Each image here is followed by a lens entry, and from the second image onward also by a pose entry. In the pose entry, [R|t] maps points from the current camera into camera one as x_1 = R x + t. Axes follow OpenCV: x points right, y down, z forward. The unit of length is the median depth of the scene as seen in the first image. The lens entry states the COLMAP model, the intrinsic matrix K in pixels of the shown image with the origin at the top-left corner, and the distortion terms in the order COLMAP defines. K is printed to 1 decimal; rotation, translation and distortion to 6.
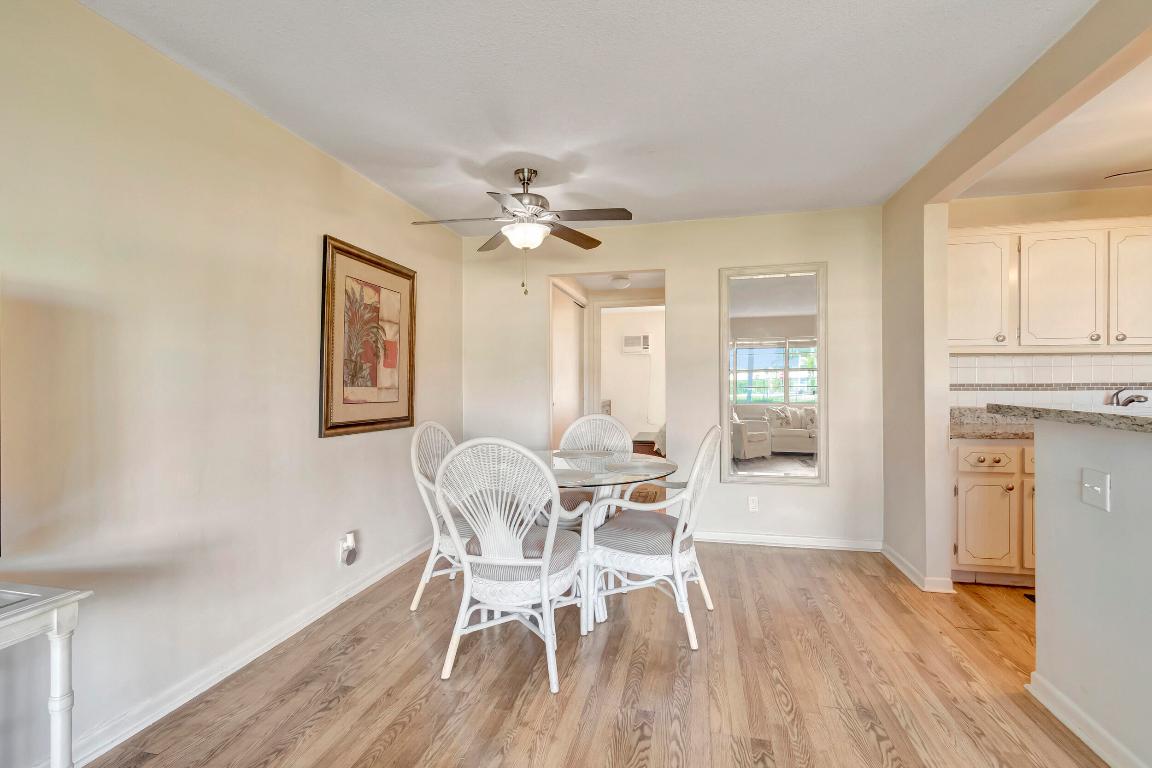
lens RADIAL K [[525.6, 0, 547.4], [0, 525.6, 389.2], [0, 0, 1]] dist [-0.001879, -0.001077]
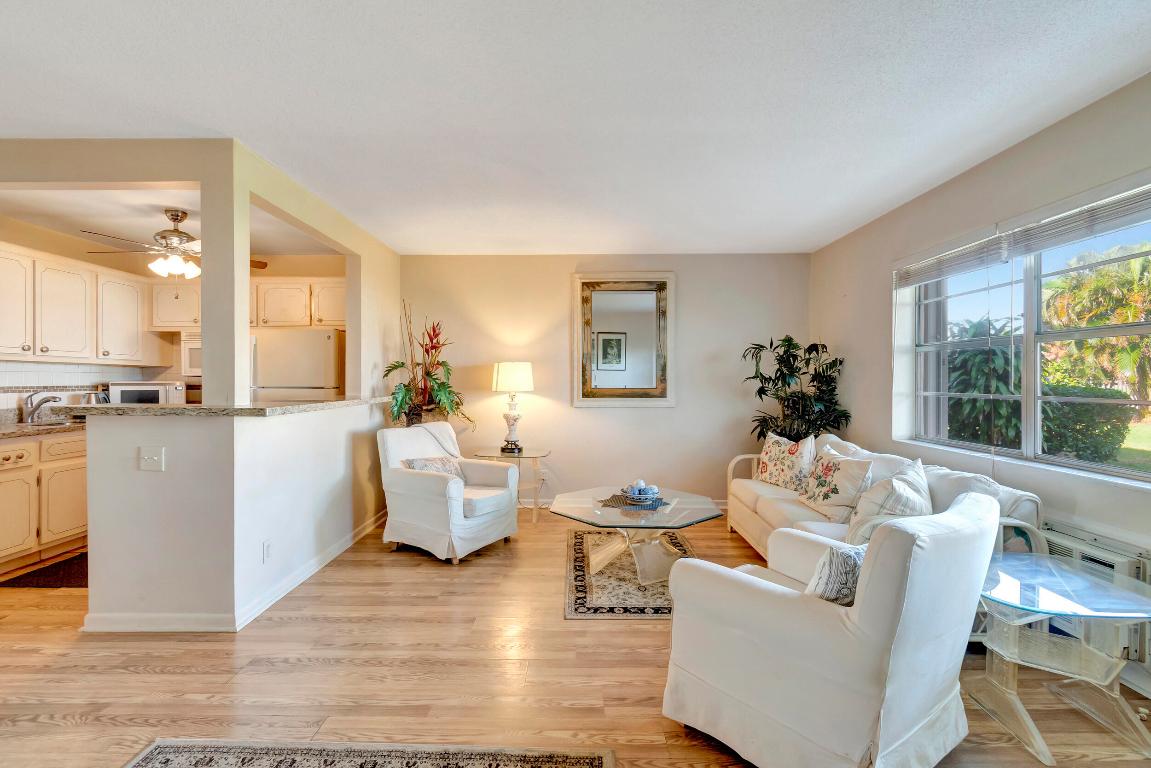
lens RADIAL K [[525.1, 0, 546.9], [0, 525.1, 389.2], [0, 0, 1]] dist [-0.001879, -0.001077]
pose [[-0.216660, 0.001416, 0.976246, -0.462197], [0.000971, 0.999999, -0.001235, -0.004674], [-0.976247, 0.000680, -0.216661, 0.150766]]
